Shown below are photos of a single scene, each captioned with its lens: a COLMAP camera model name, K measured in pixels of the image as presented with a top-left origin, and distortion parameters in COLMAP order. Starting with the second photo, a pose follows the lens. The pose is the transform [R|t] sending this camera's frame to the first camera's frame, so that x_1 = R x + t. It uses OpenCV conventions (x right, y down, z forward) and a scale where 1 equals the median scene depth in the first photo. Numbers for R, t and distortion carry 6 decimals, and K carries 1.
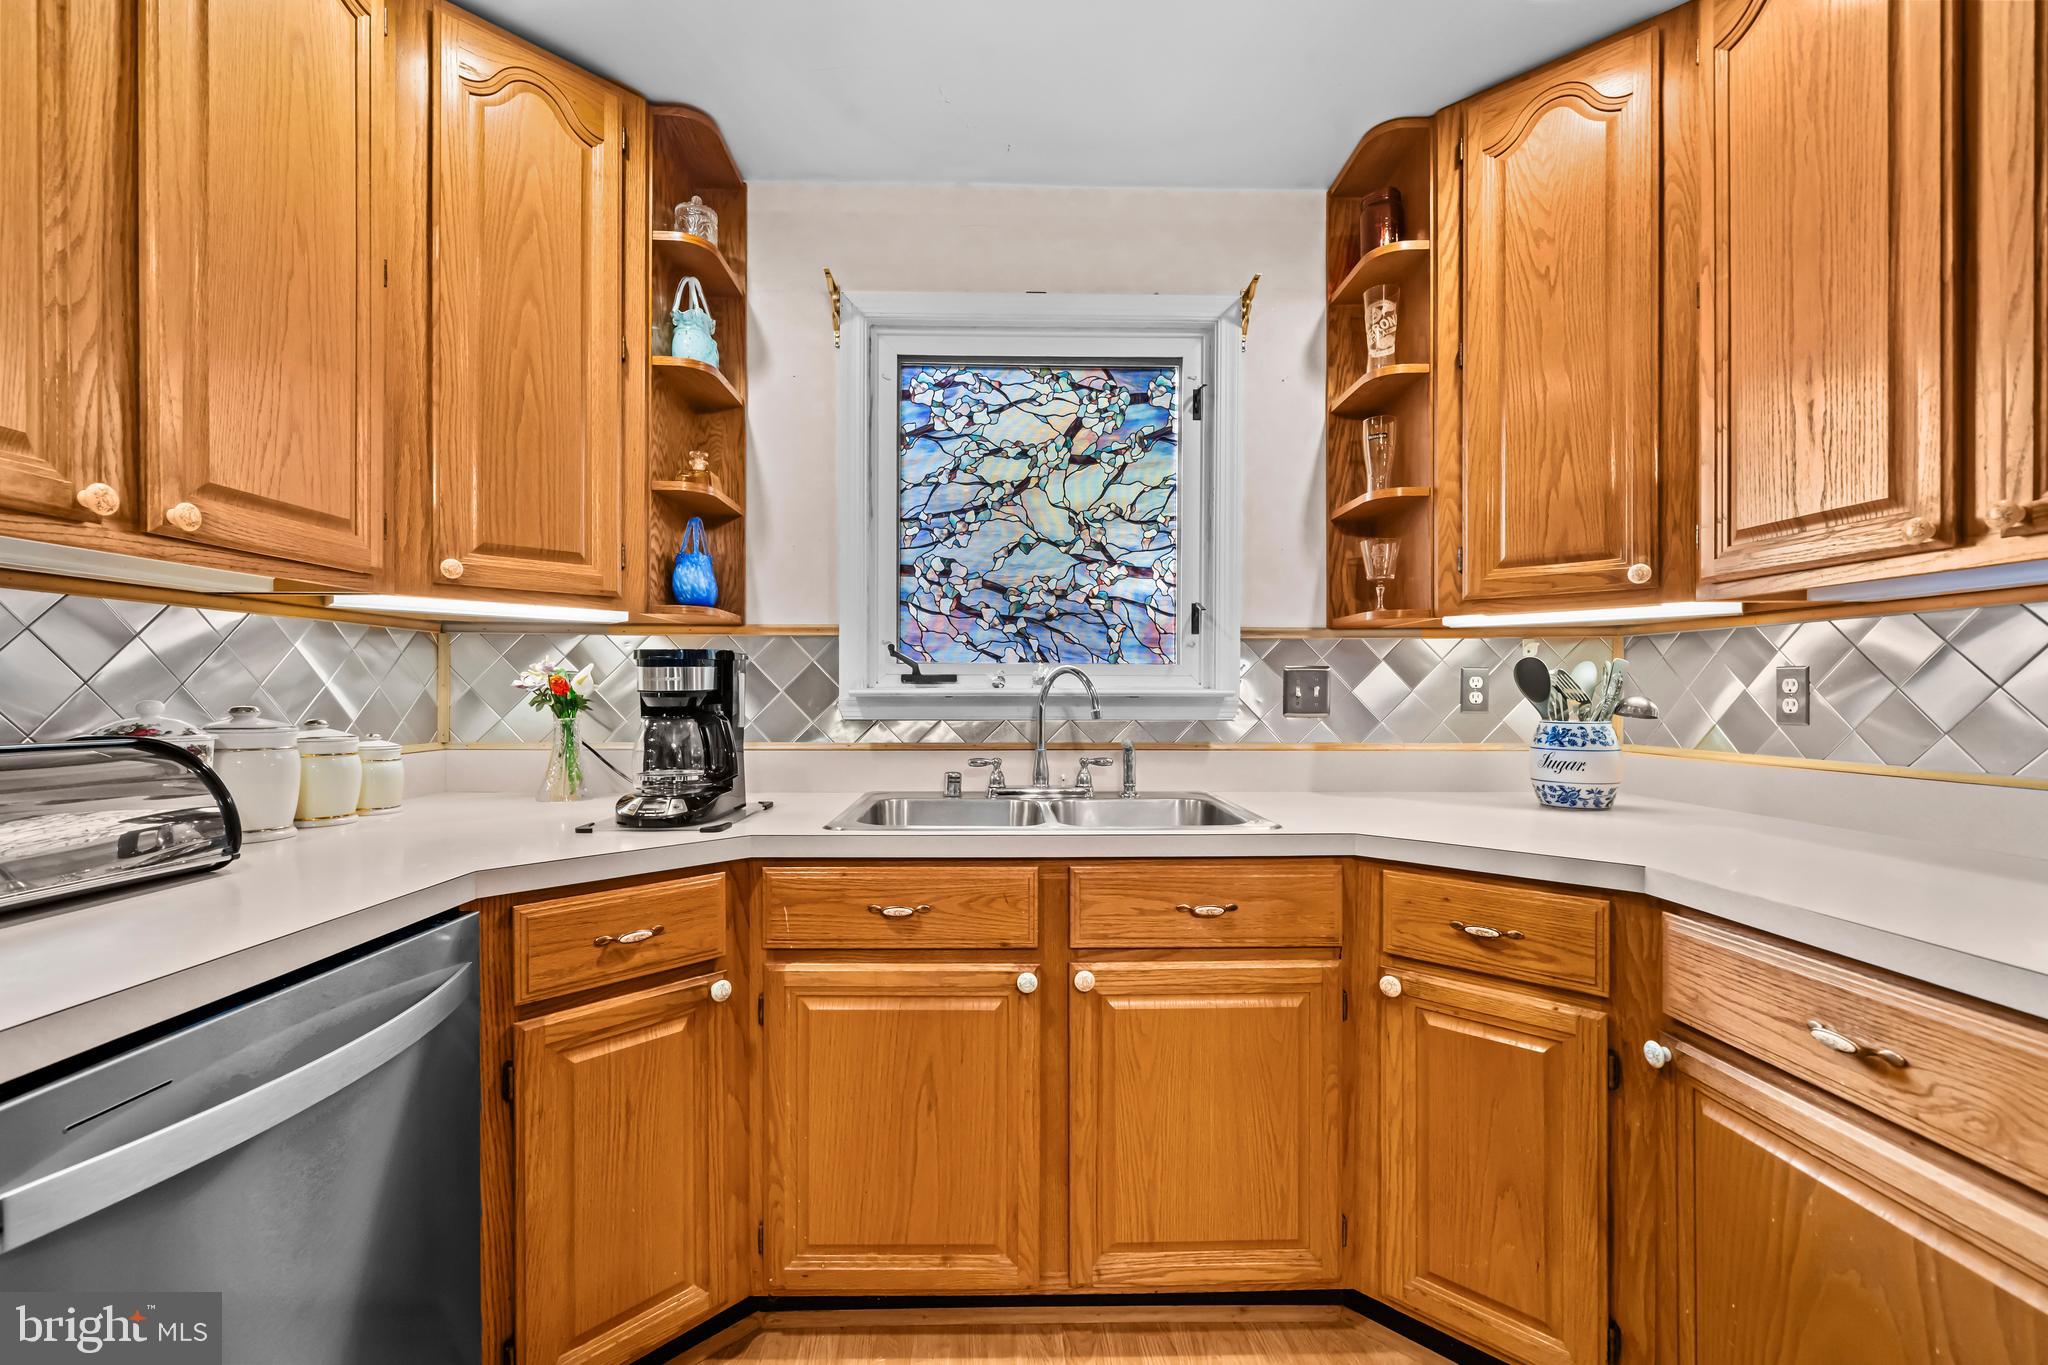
lens RADIAL K [[877.5, 0, 1028.4], [0, 877.5, 693.3], [0, 0, 1]] dist [-0.001937, -0.000162]
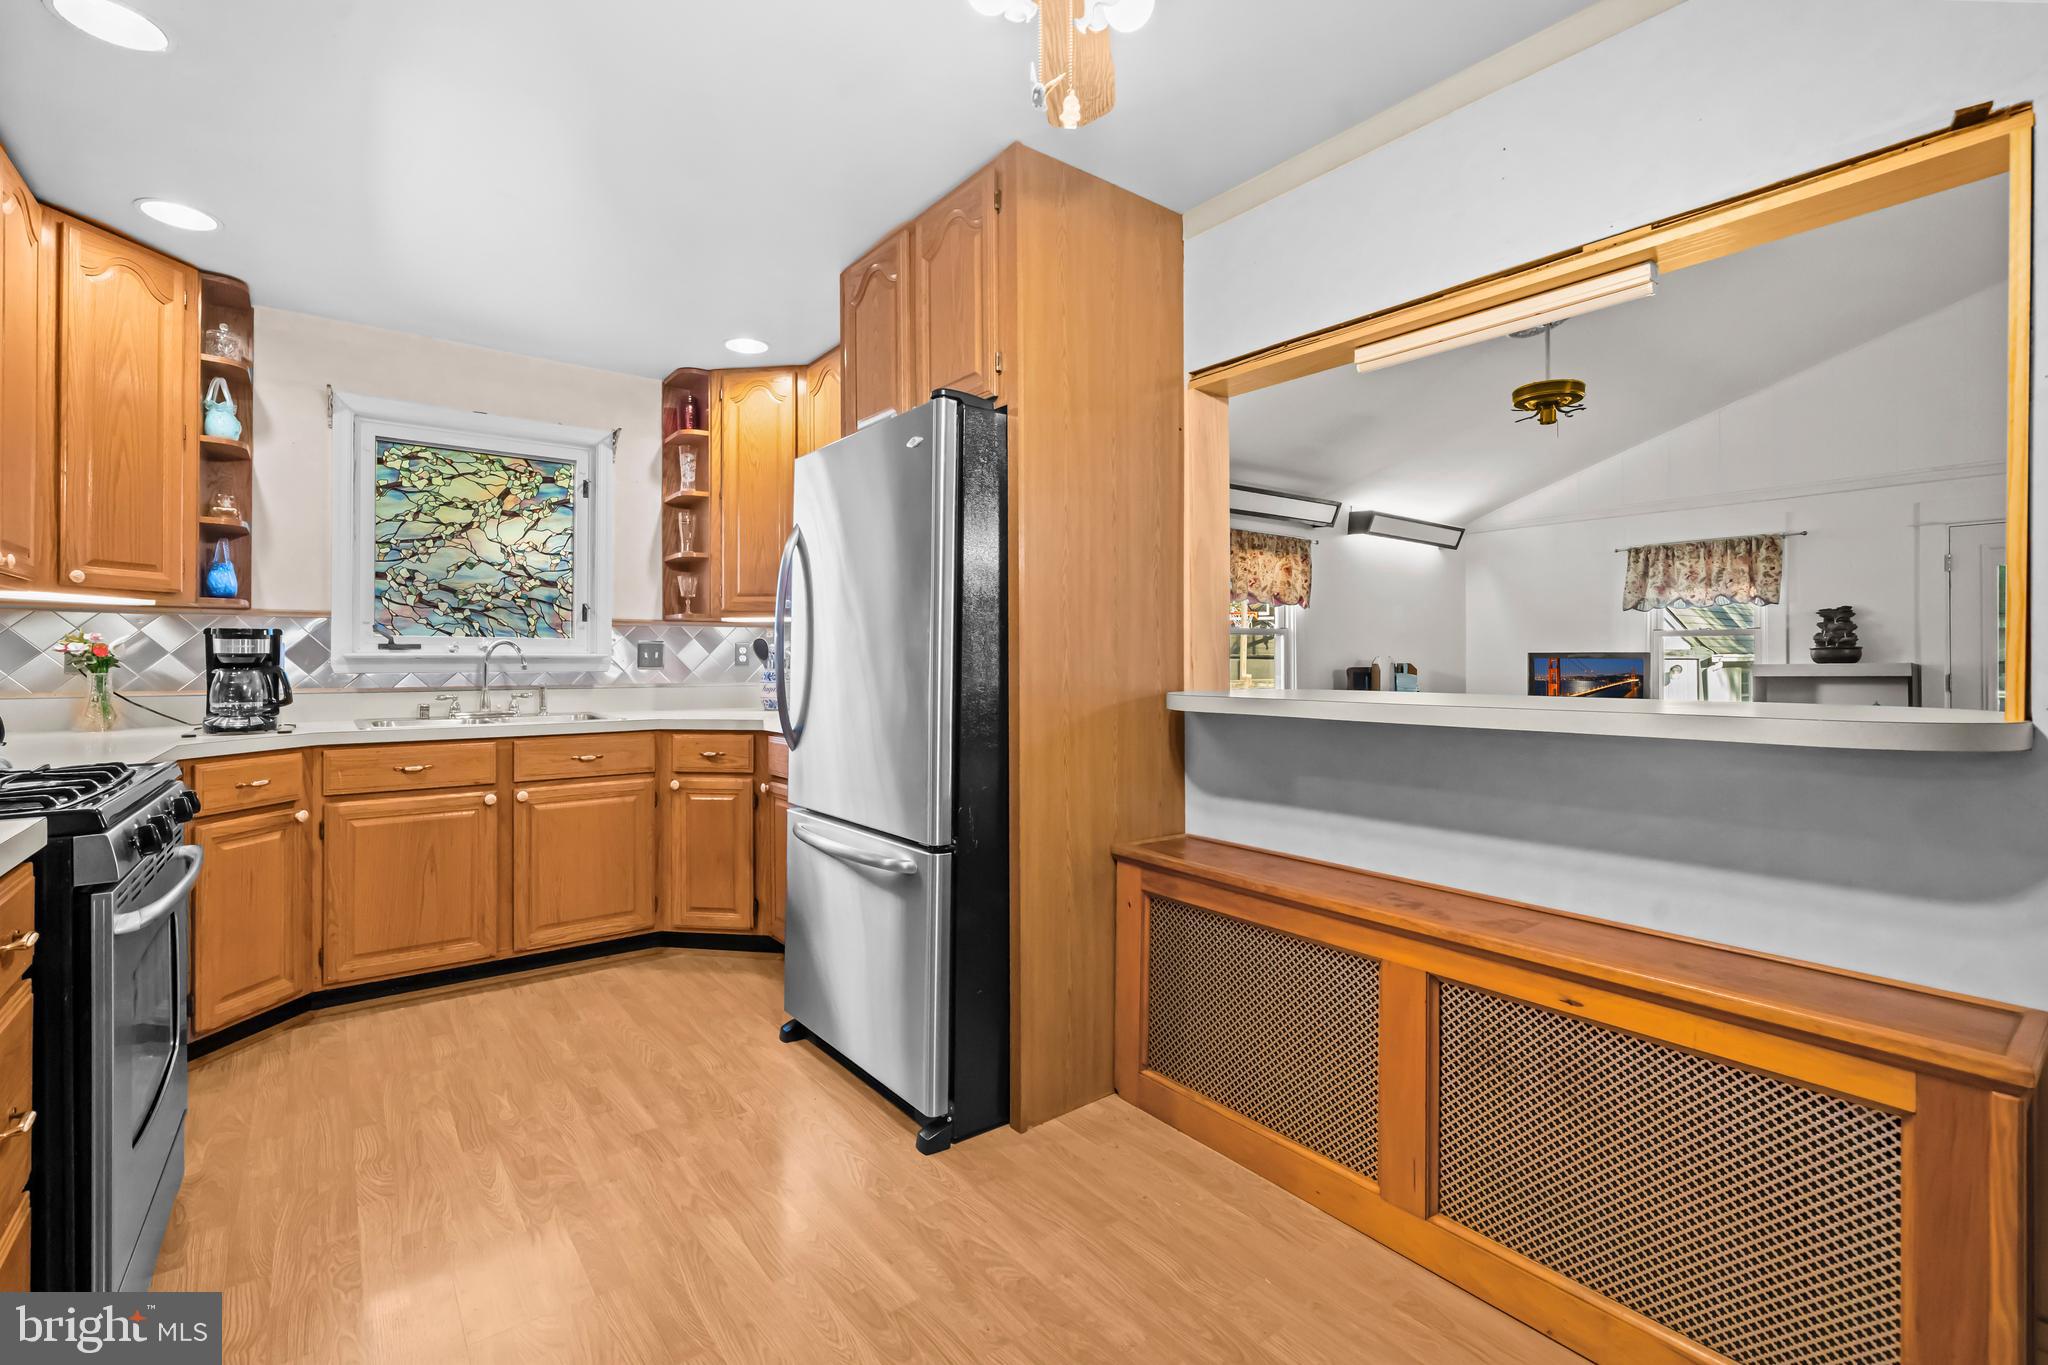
lens RADIAL K [[940.7, 0, 1011.7], [0, 940.7, 657.1], [0, 0, 1]] dist [-0.000936, -0.001148]
pose [[0.826125, 0.000565, 0.563487, -0.191089], [0.002113, 0.999989, -0.004101, 0.013423], [-0.563483, 0.004579, 0.826115, -1.211738]]
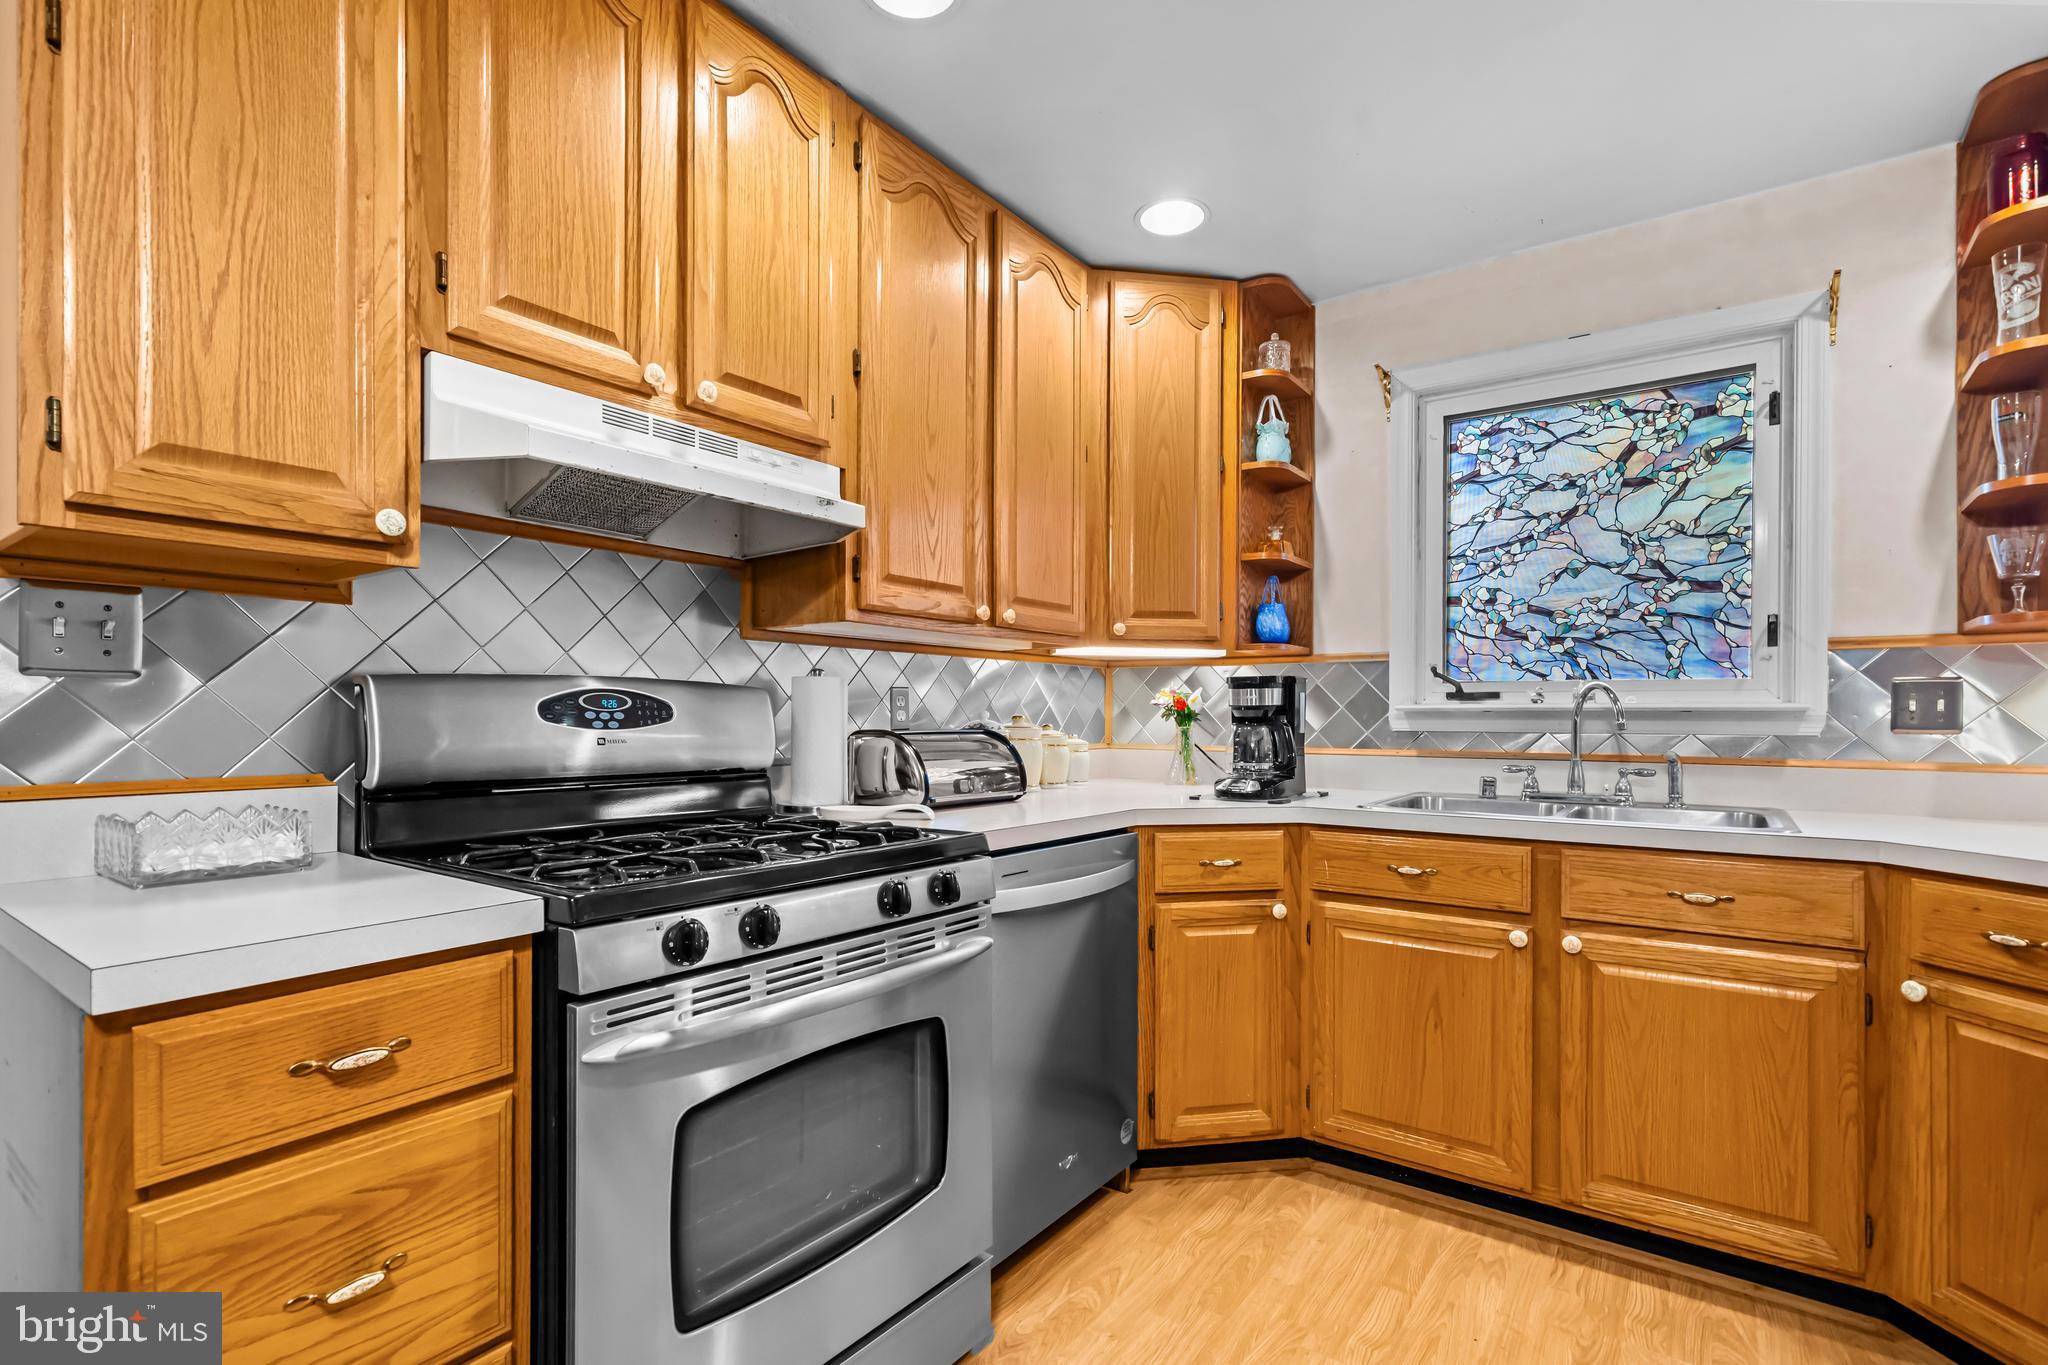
lens RADIAL K [[962.3, 0, 988.8], [0, 962.3, 716.2], [0, 0, 1]] dist [0.000428, -0.000963]
pose [[0.772812, 0.002418, -0.634631, 0.236947], [-0.003977, 0.999992, -0.001033, 0.016444], [0.634623, 0.003322, 0.772815, -0.442191]]
